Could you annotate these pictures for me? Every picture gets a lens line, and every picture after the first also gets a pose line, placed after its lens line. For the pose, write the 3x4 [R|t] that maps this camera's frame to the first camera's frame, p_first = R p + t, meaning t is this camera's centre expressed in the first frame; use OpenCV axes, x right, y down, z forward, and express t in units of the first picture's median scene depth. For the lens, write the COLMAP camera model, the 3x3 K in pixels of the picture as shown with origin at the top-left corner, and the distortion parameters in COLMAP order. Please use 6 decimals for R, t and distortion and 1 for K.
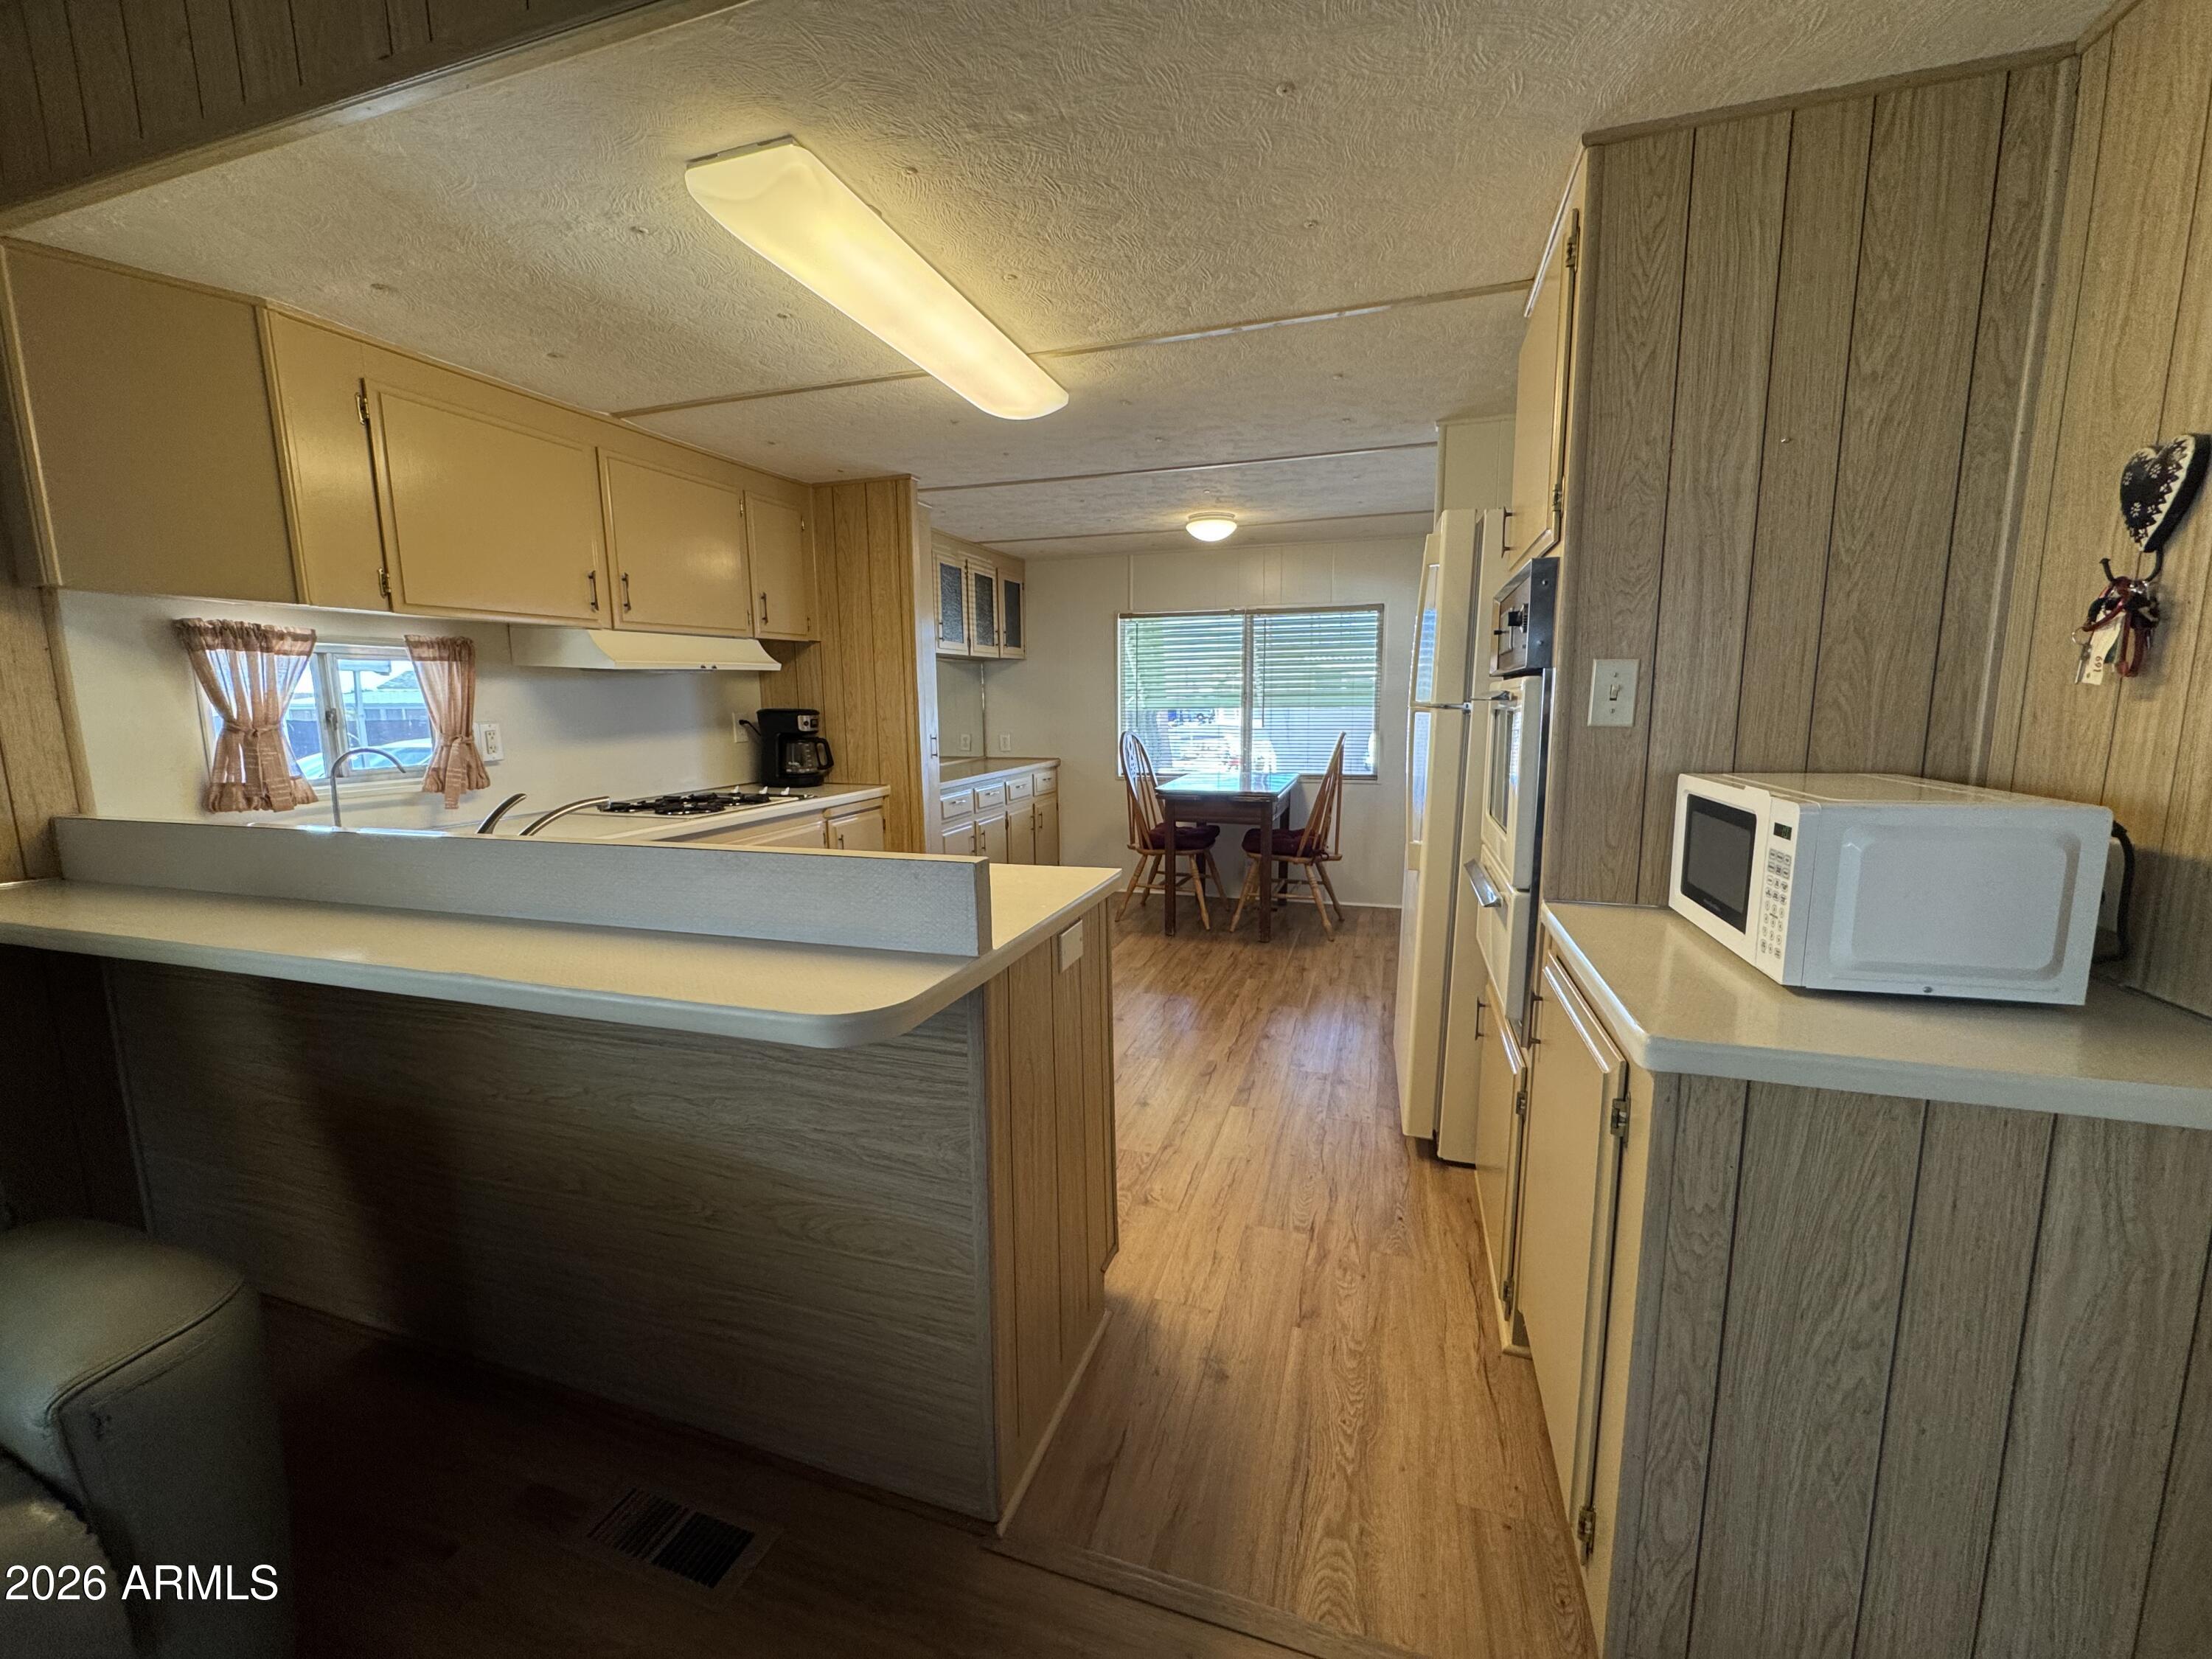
lens RADIAL K [[889.1, 0, 1102.0], [0, 889.1, 830.1], [0, 0, 1]] dist [-0.002473, -0.000266]
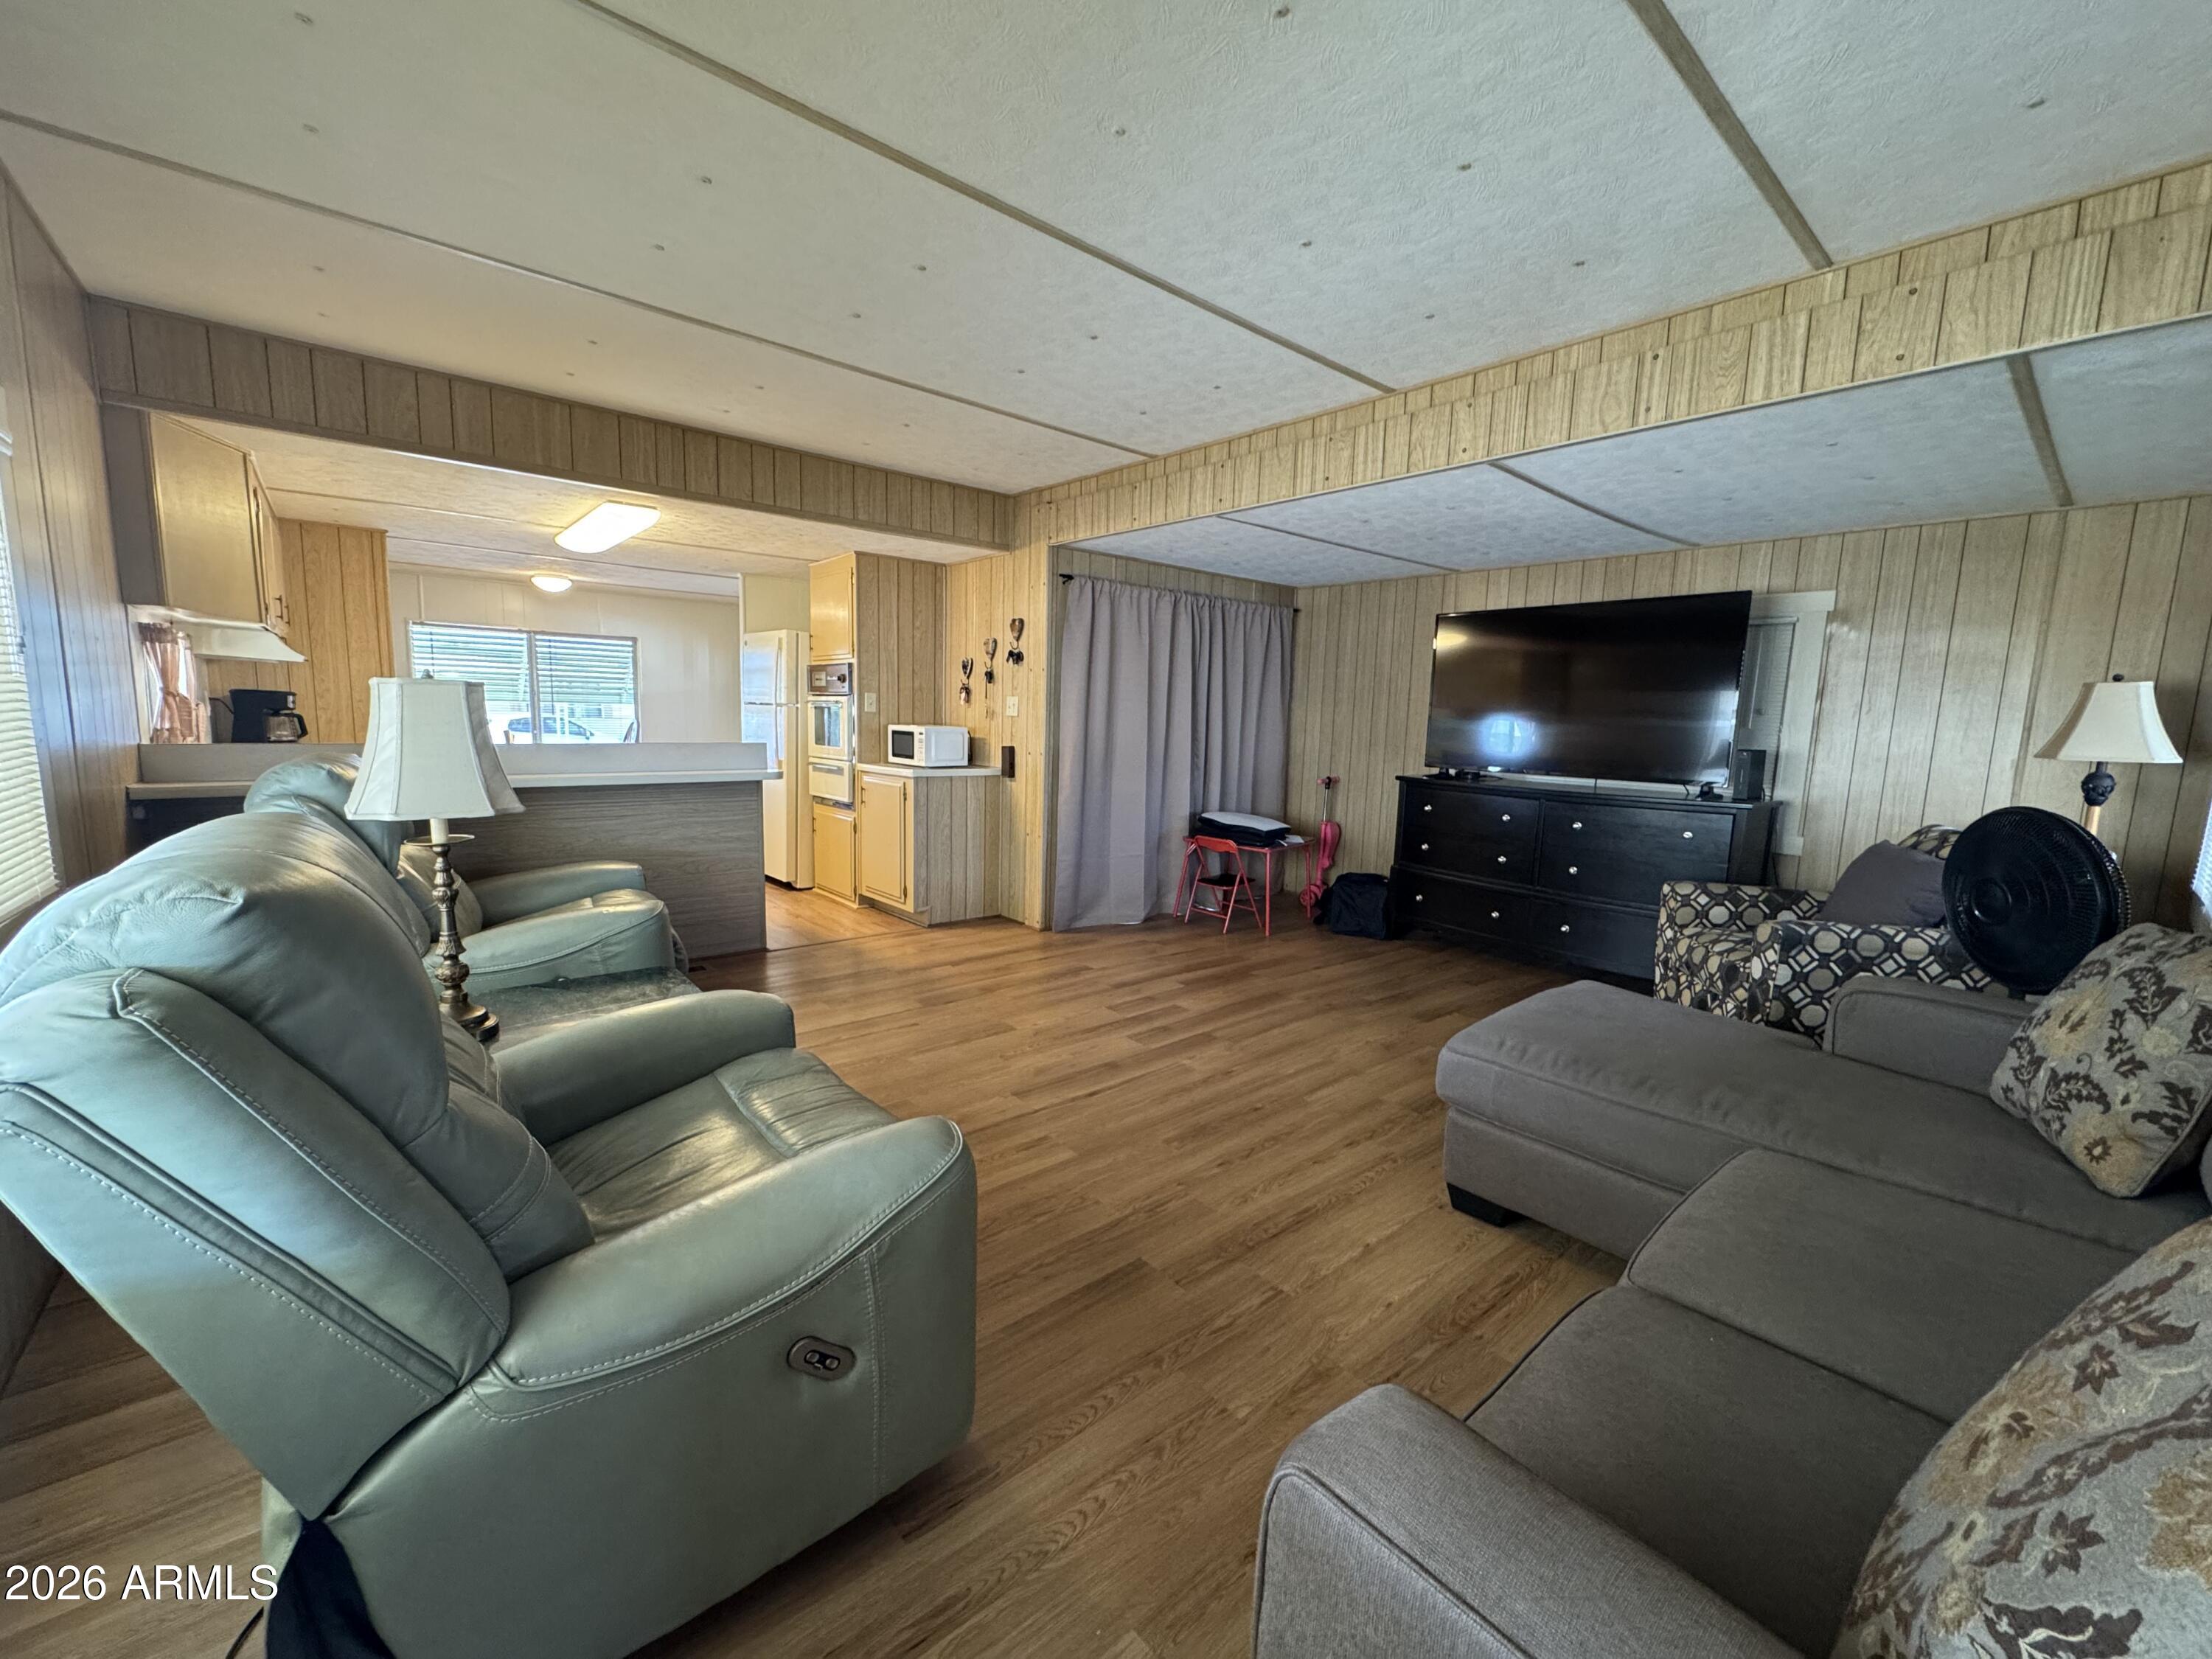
lens RADIAL K [[889.1, 0, 1103.7], [0, 889.1, 829.8], [0, 0, 1]] dist [-0.002473, -0.000266]
pose [[0.521960, -0.086334, 0.848589, -2.176561], [0.089508, 0.994916, 0.046165, 0.296292], [-0.848260, 0.051859, 0.527034, -1.786870]]
